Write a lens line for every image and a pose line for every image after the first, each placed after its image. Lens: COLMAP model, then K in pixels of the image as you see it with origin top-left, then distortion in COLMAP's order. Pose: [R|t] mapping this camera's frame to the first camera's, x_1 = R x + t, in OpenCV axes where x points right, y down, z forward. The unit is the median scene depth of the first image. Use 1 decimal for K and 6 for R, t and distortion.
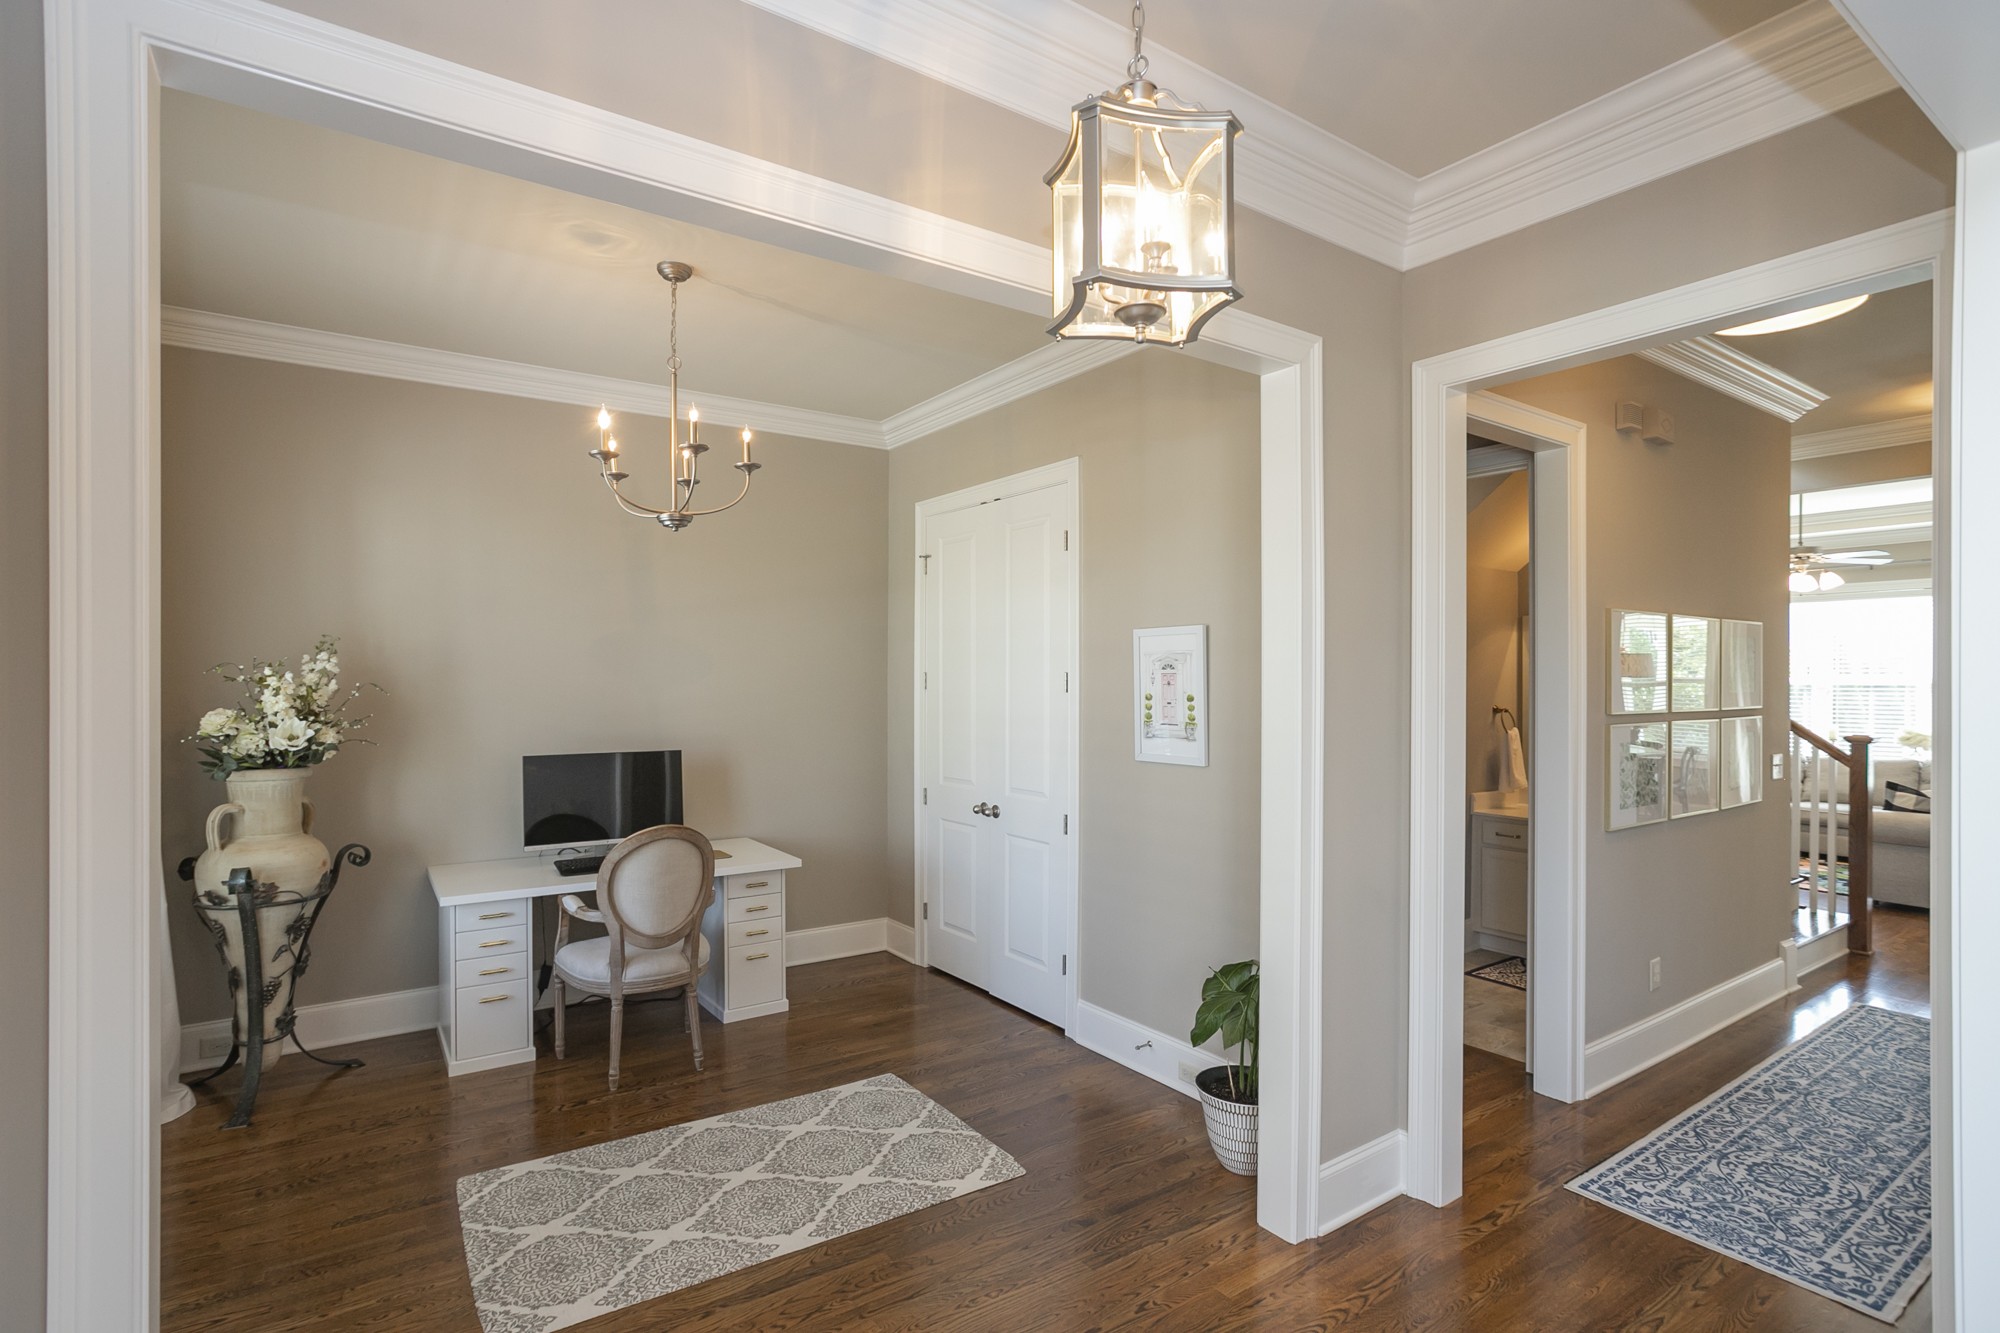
lens RADIAL K [[974.9, 0, 992.3], [0, 974.9, 671.9], [0, 0, 1]] dist [-0.049606, 0.033645]
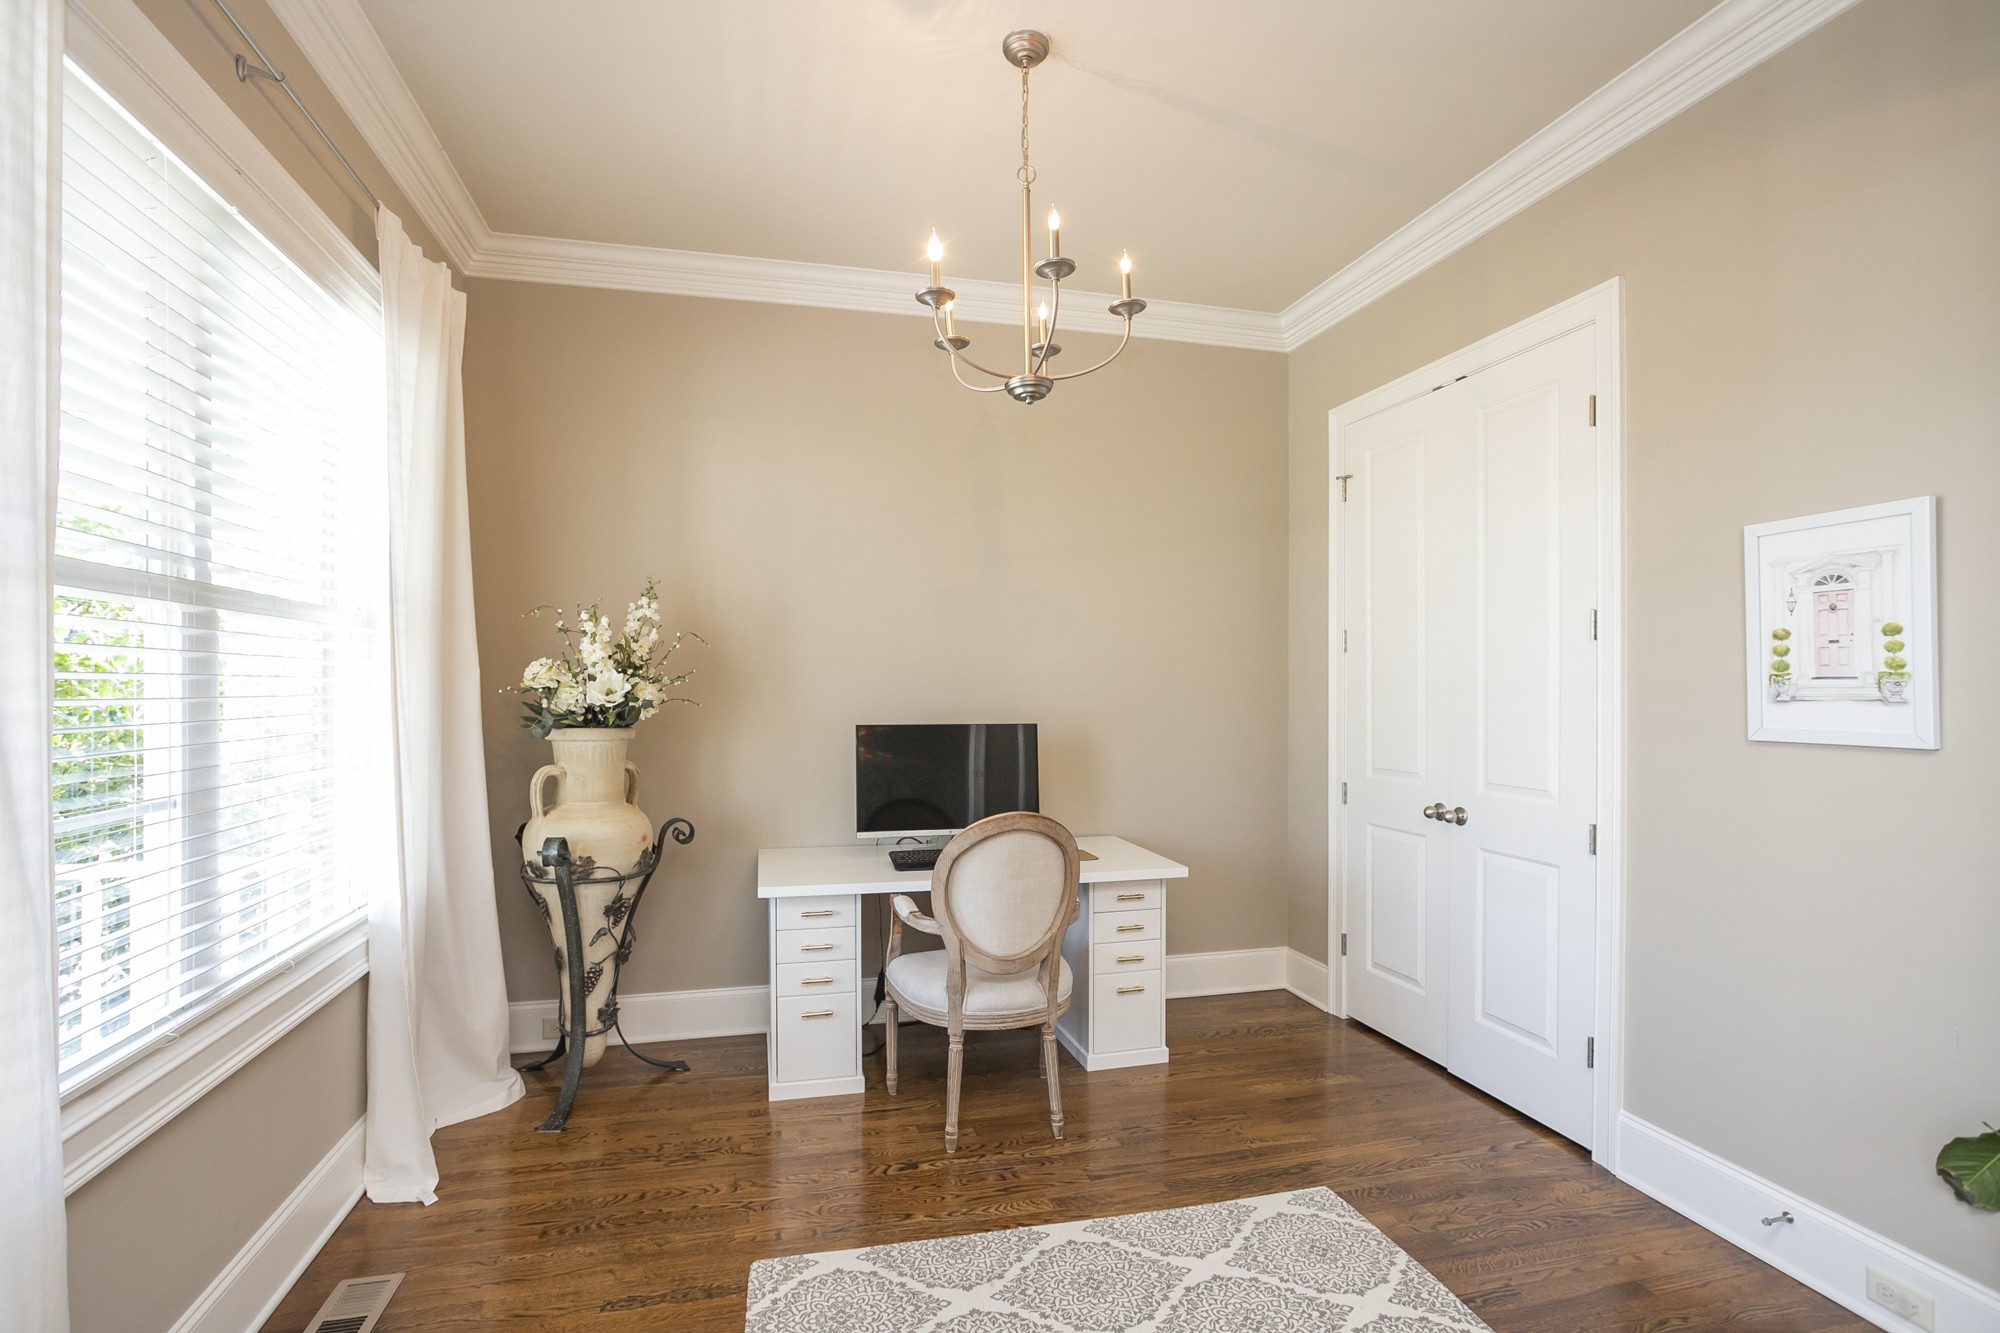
lens RADIAL K [[974.9, 0, 992.3], [0, 974.9, 671.9], [0, 0, 1]] dist [-0.049606, 0.033645]
pose [[0.938064, -0.001741, -0.346458, -0.092946], [0.000306, 0.999991, -0.004198, 0.052091], [0.346462, 0.003832, 0.938056, 0.281694]]
